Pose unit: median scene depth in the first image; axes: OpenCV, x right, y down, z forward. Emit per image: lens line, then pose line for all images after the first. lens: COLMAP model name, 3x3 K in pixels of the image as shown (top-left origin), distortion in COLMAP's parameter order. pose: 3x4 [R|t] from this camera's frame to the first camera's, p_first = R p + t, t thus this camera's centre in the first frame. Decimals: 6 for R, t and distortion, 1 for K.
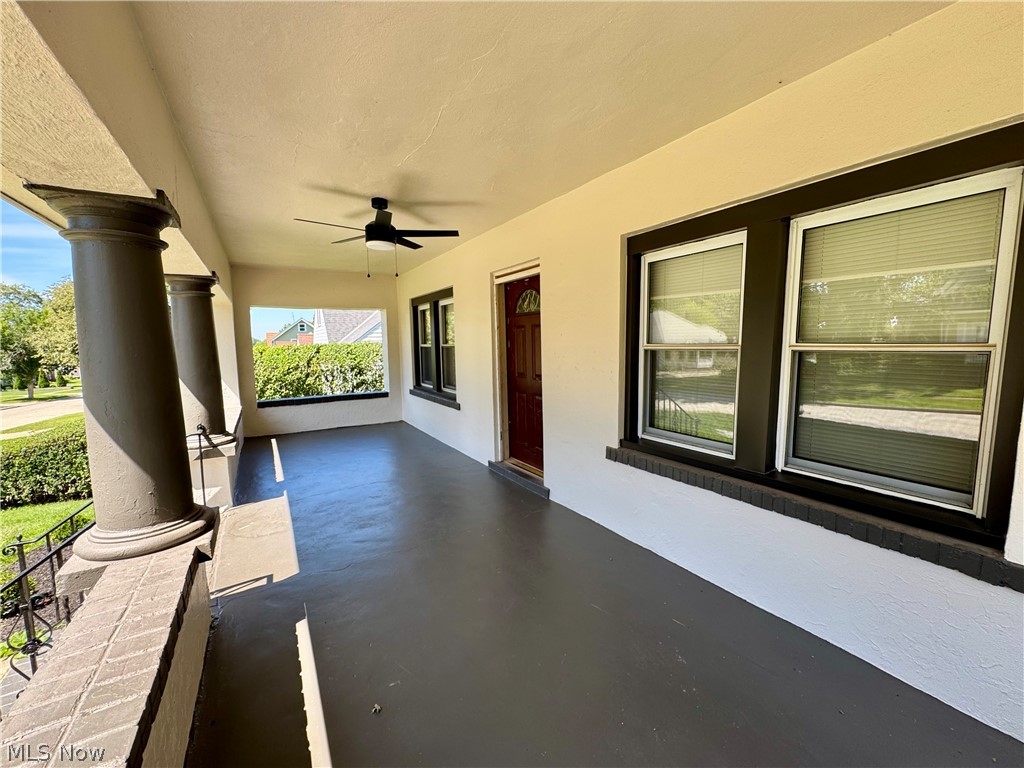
lens RADIAL K [[415.6, 0, 519.0], [0, 415.6, 387.4], [0, 0, 1]] dist [-0.002265, 0.000209]
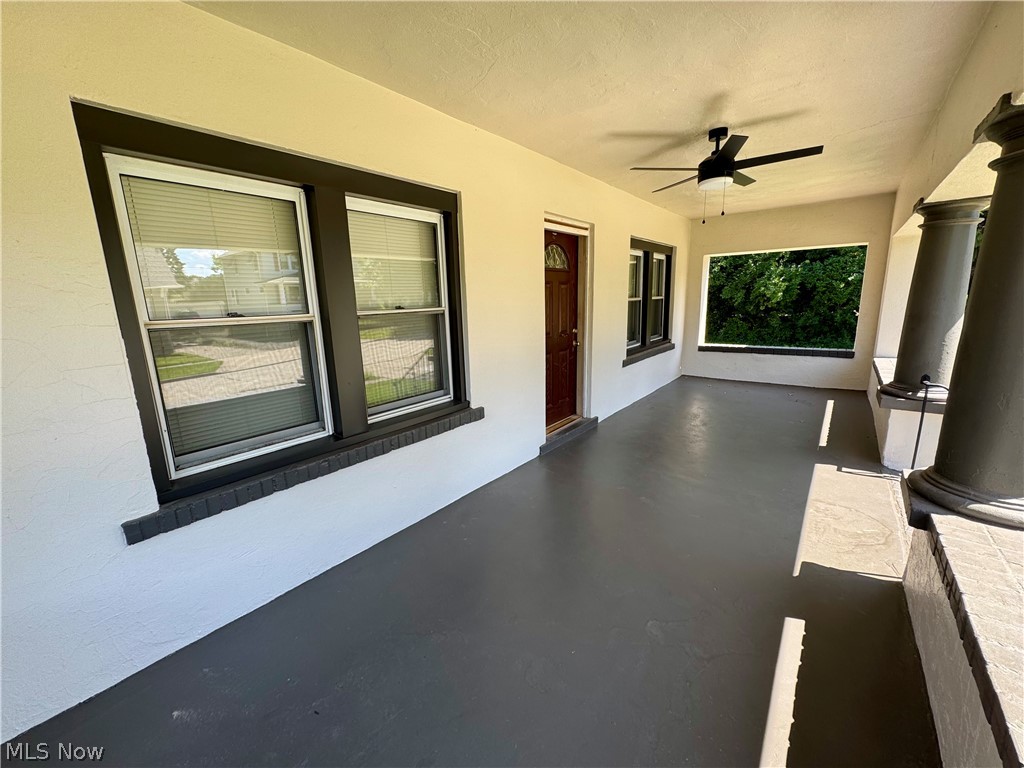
lens RADIAL K [[415.6, 0, 512.3], [0, 415.6, 382.0], [0, 0, 1]] dist [-0.002265, 0.000209]
pose [[-0.341785, -0.172632, 0.923786, -0.879599], [0.152656, 0.959730, 0.235829, -0.167184], [-0.927297, 0.221624, -0.301667, 1.429868]]
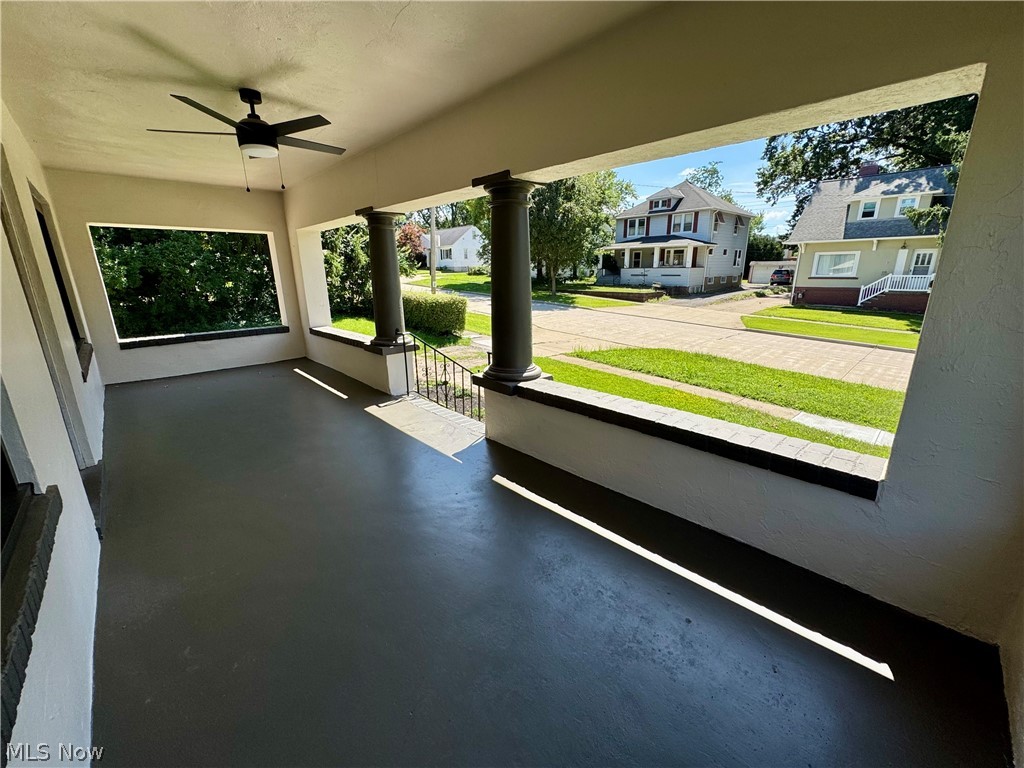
lens RADIAL K [[415.6, 0, 514.2], [0, 415.6, 381.7], [0, 0, 1]] dist [-0.002265, 0.000209]
pose [[-0.978788, 0.070836, -0.192241, -0.516613], [-0.007848, 0.924674, 0.380679, -0.186871], [0.204726, 0.374113, -0.904503, 1.654737]]
